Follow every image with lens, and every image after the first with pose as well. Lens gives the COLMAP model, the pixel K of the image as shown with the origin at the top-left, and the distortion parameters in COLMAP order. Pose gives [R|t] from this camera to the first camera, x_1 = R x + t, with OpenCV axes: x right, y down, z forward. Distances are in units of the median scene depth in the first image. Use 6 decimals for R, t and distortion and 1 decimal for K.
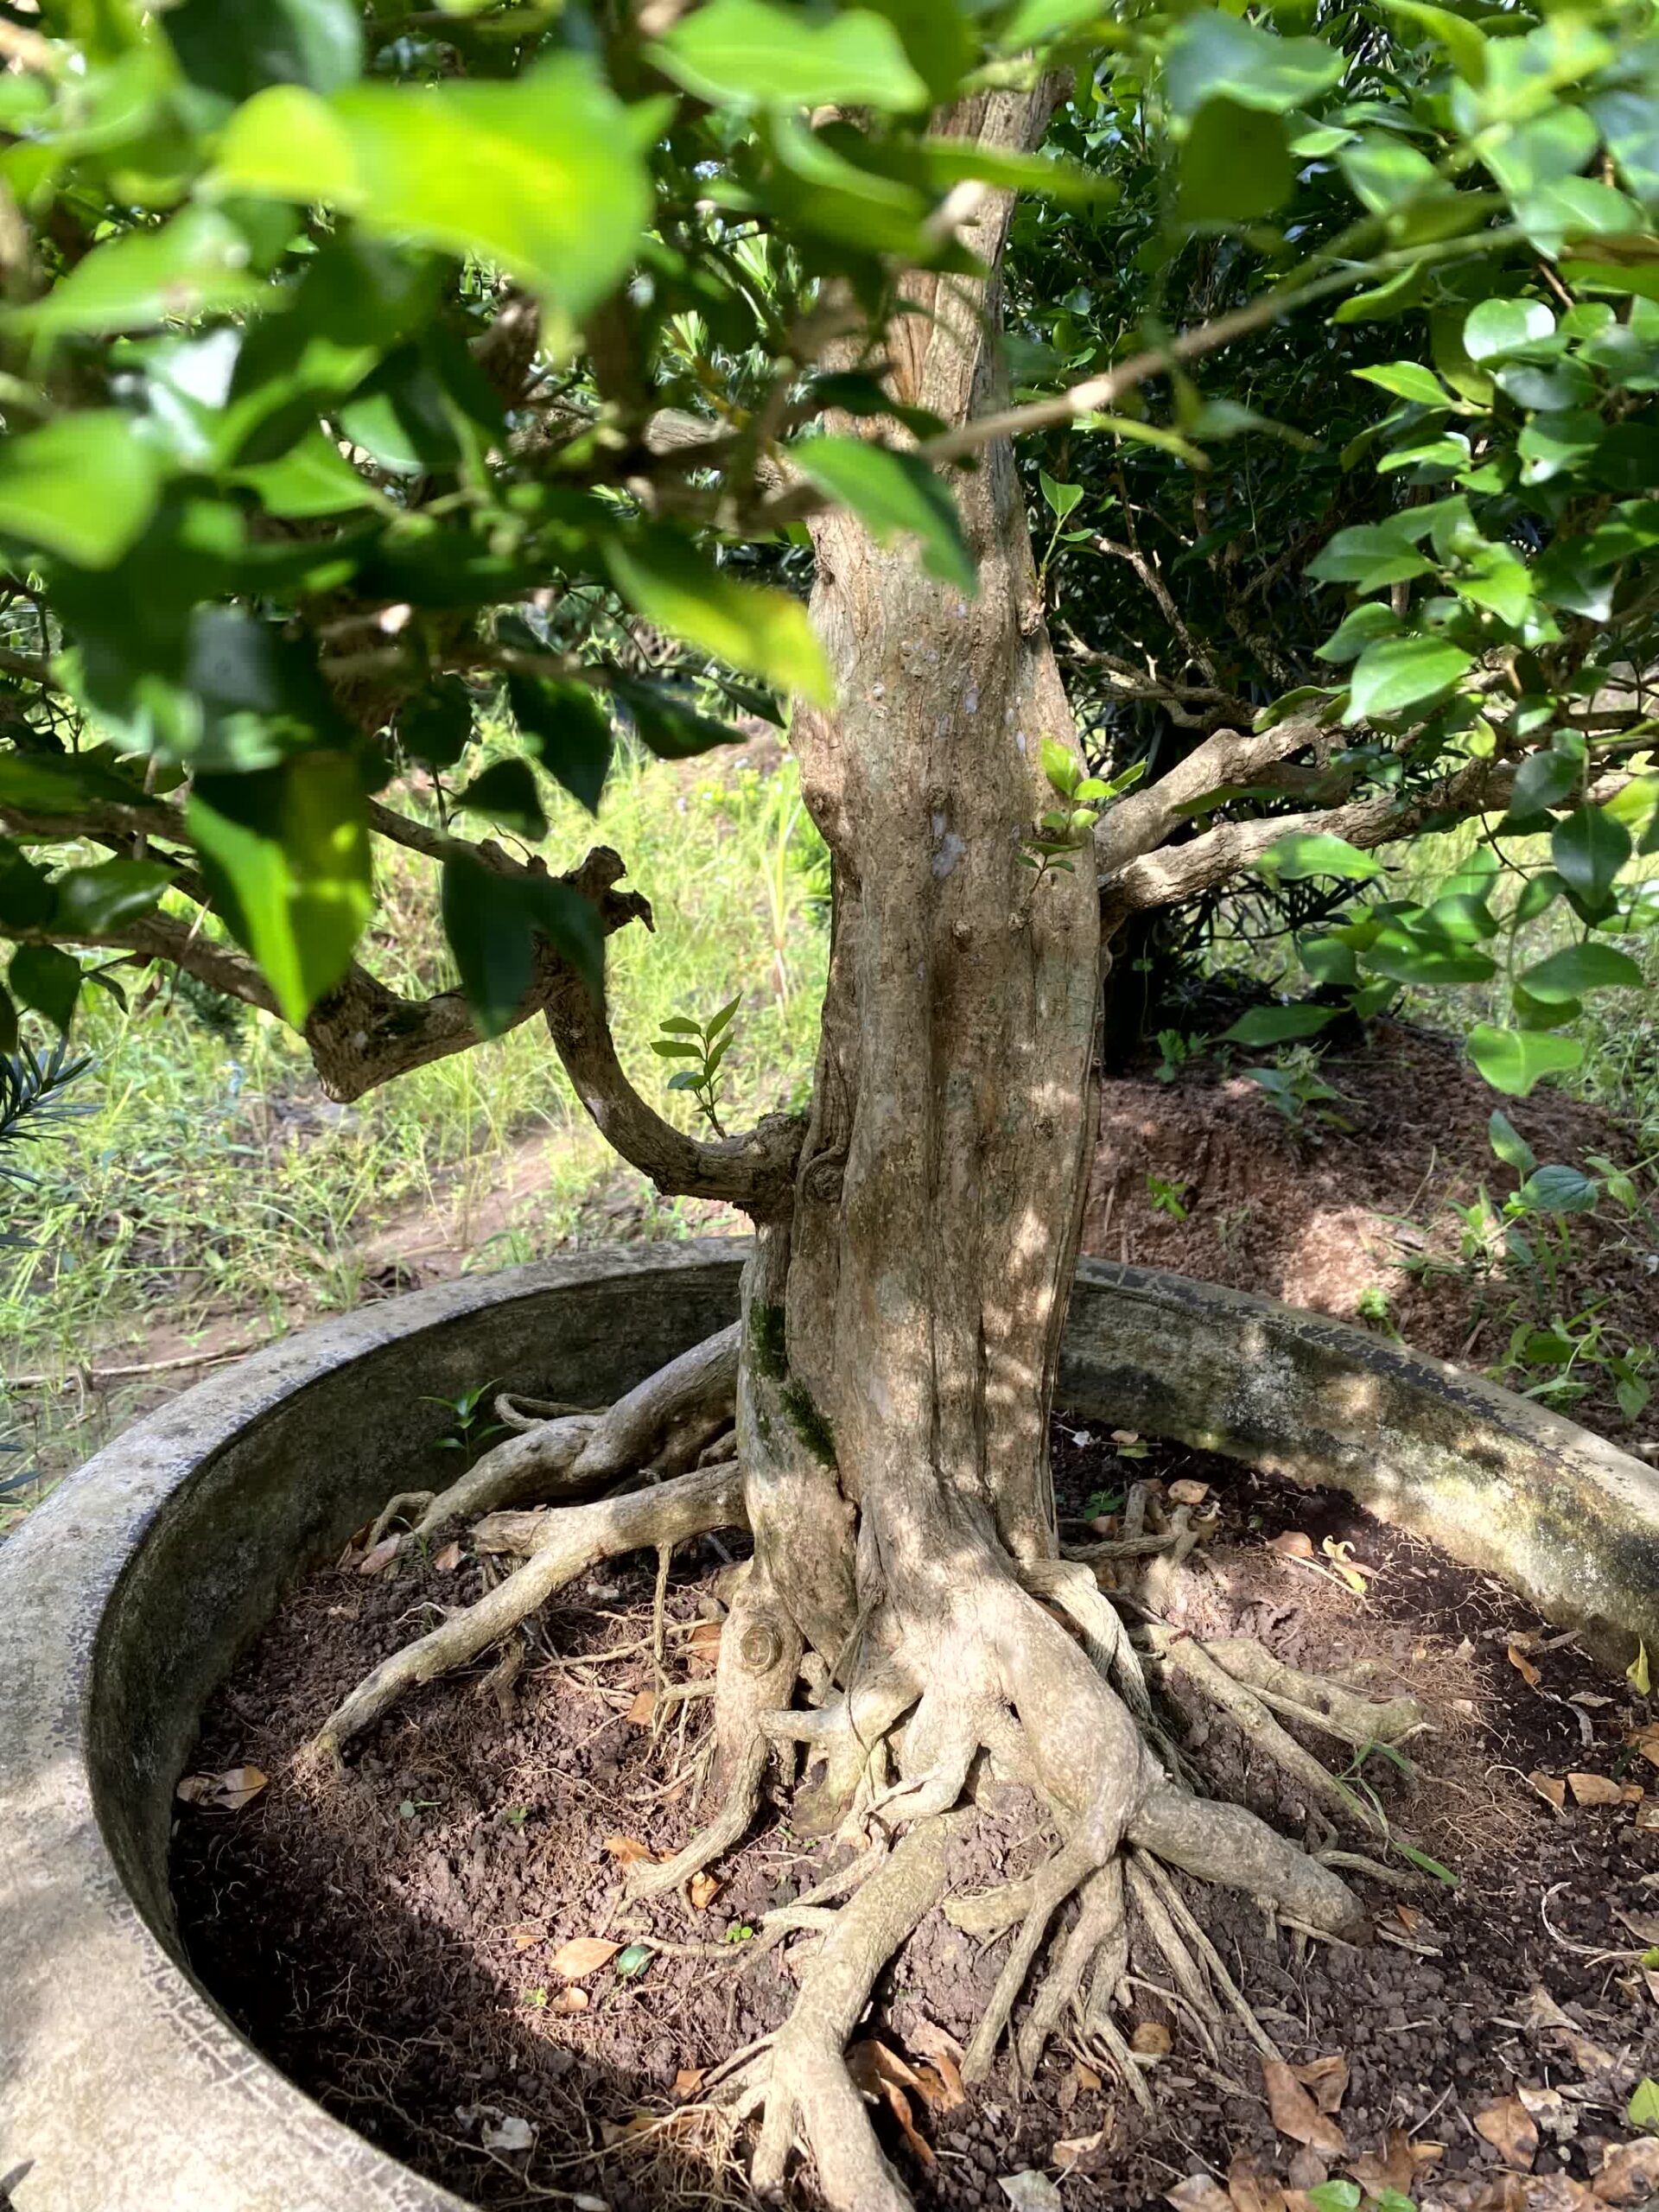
lens RADIAL K [[1709.8, 0, 829.7], [0, 1709.8, 1106.0], [0, 0, 1]] dist [0.010620, -0.009287]
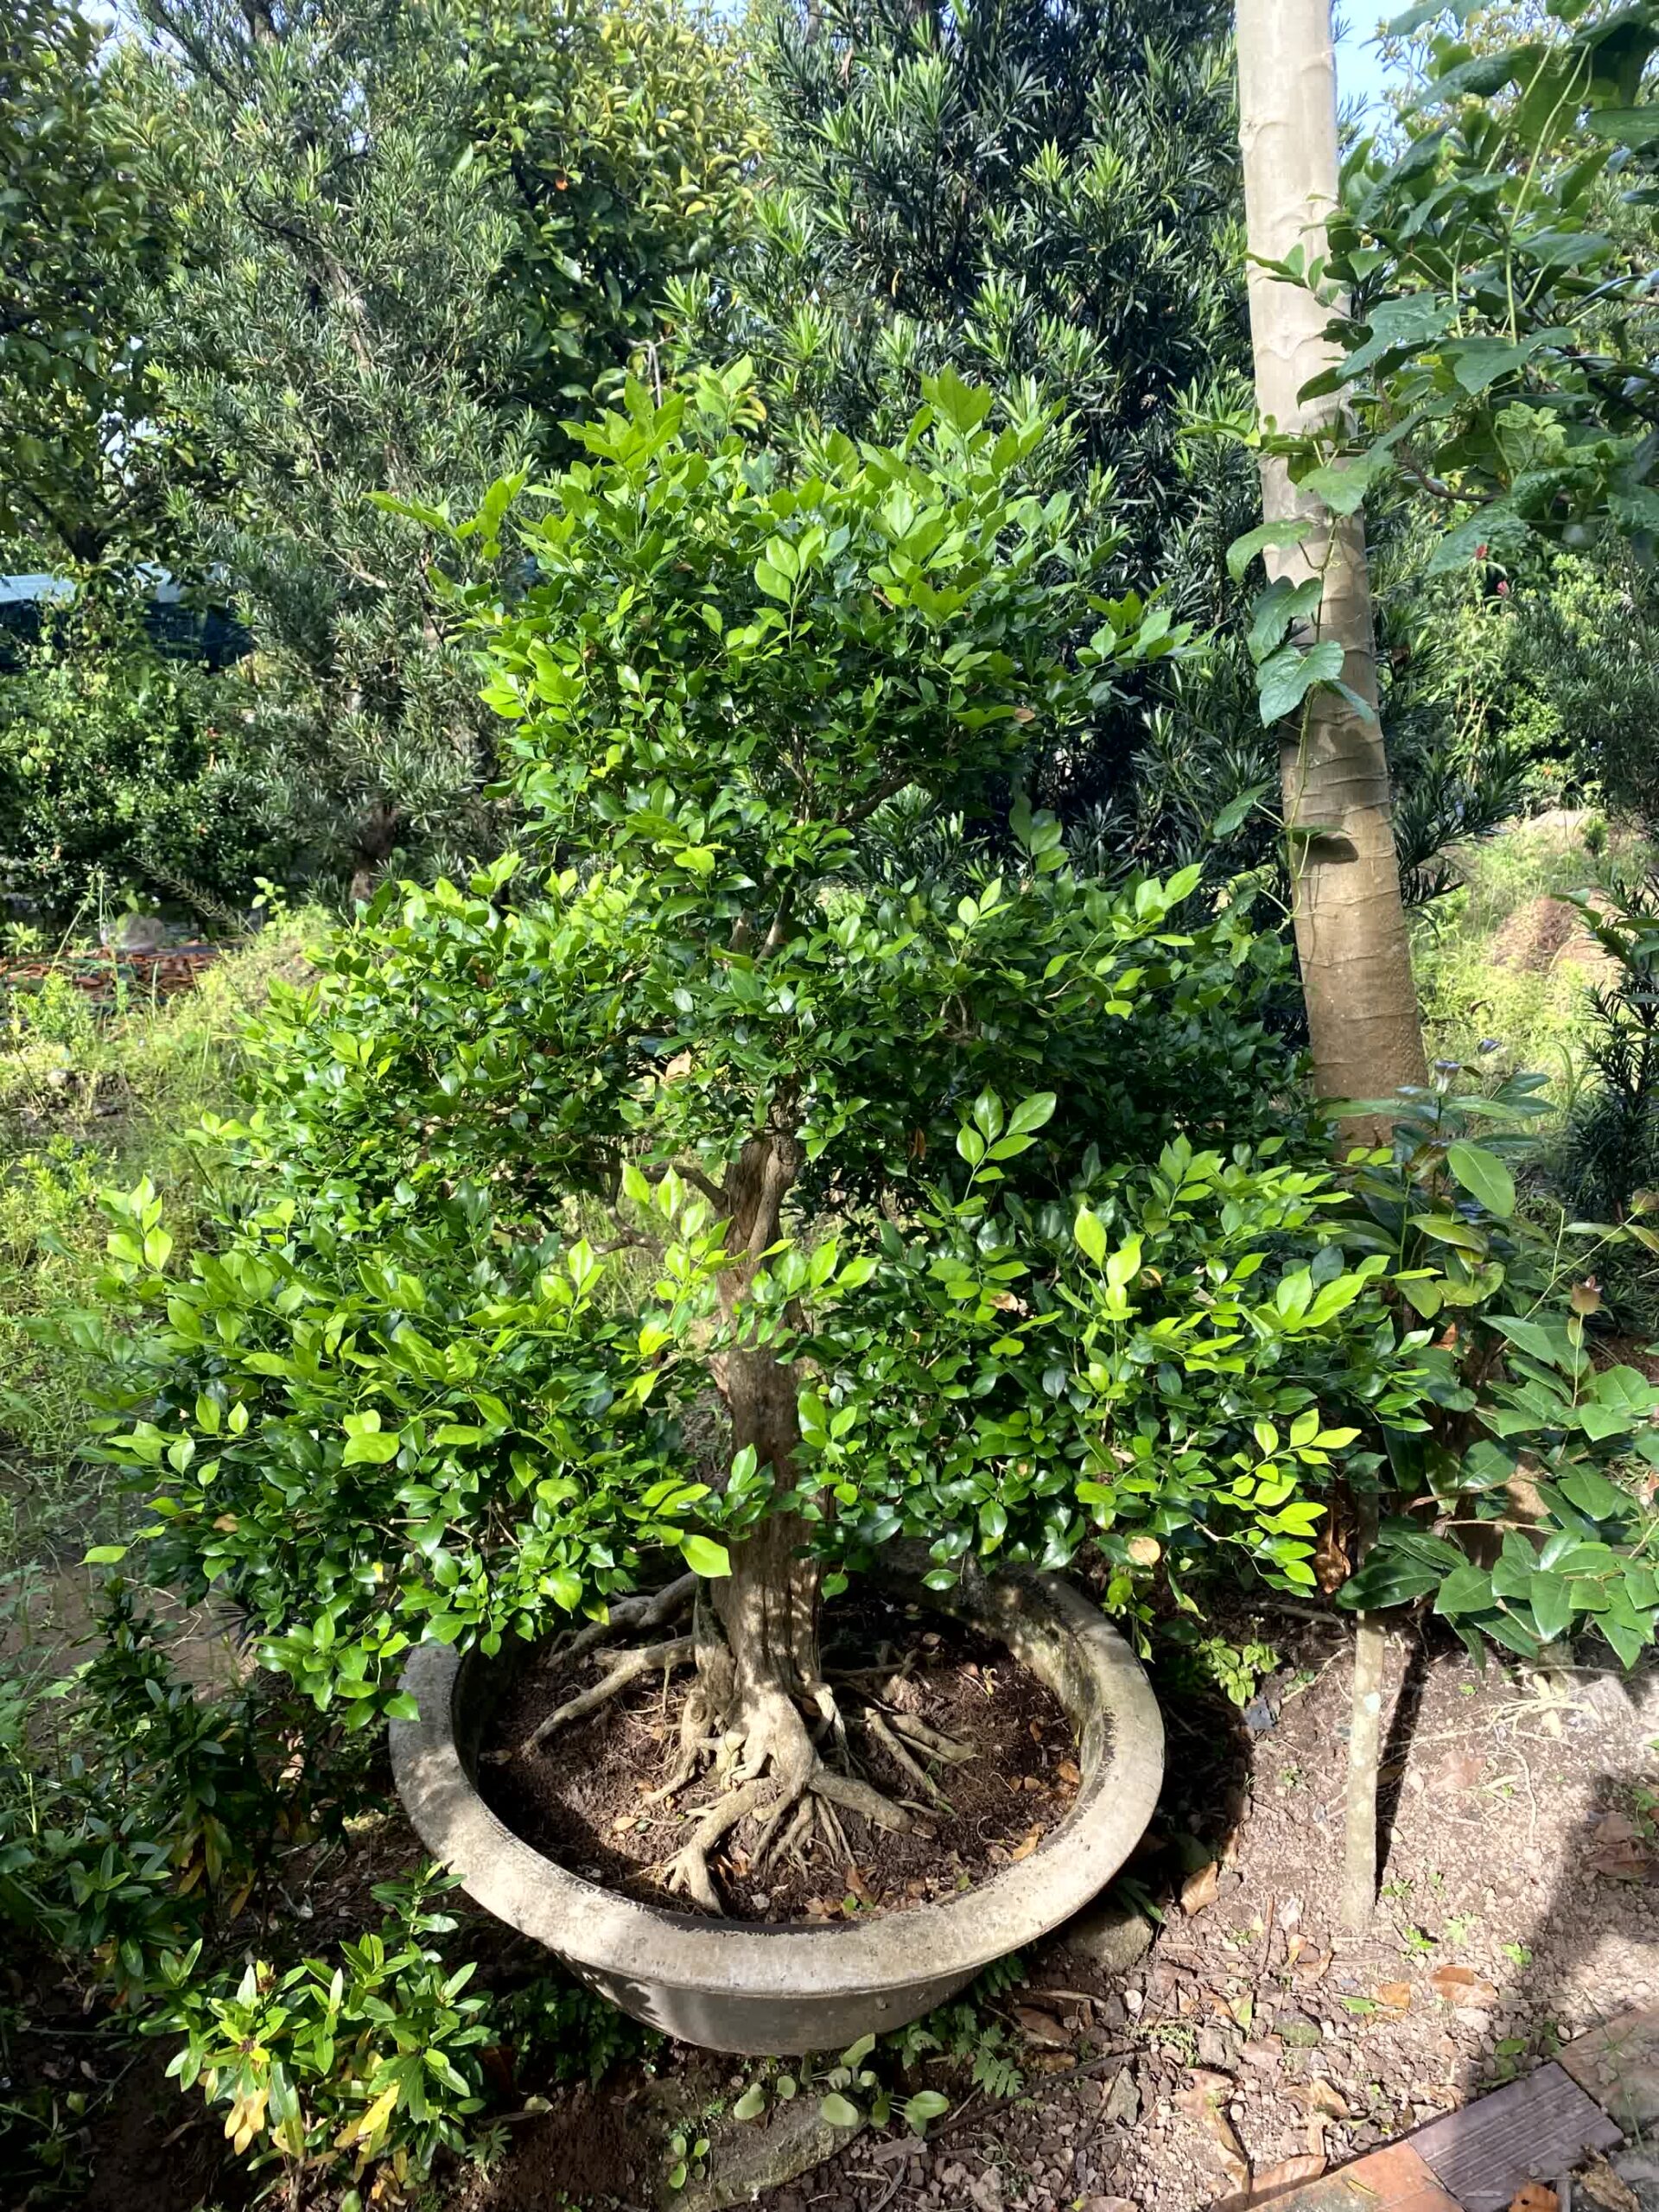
lens RADIAL K [[1709.8, 0, 836.3], [0, 1709.8, 1111.5], [0, 0, 1]] dist [0.010620, -0.009287]
pose [[0.995171, 0.010717, -0.097573, 0.422101], [-0.010588, 0.999942, 0.001838, -0.616730], [0.097587, -0.000796, 0.995227, -1.600495]]
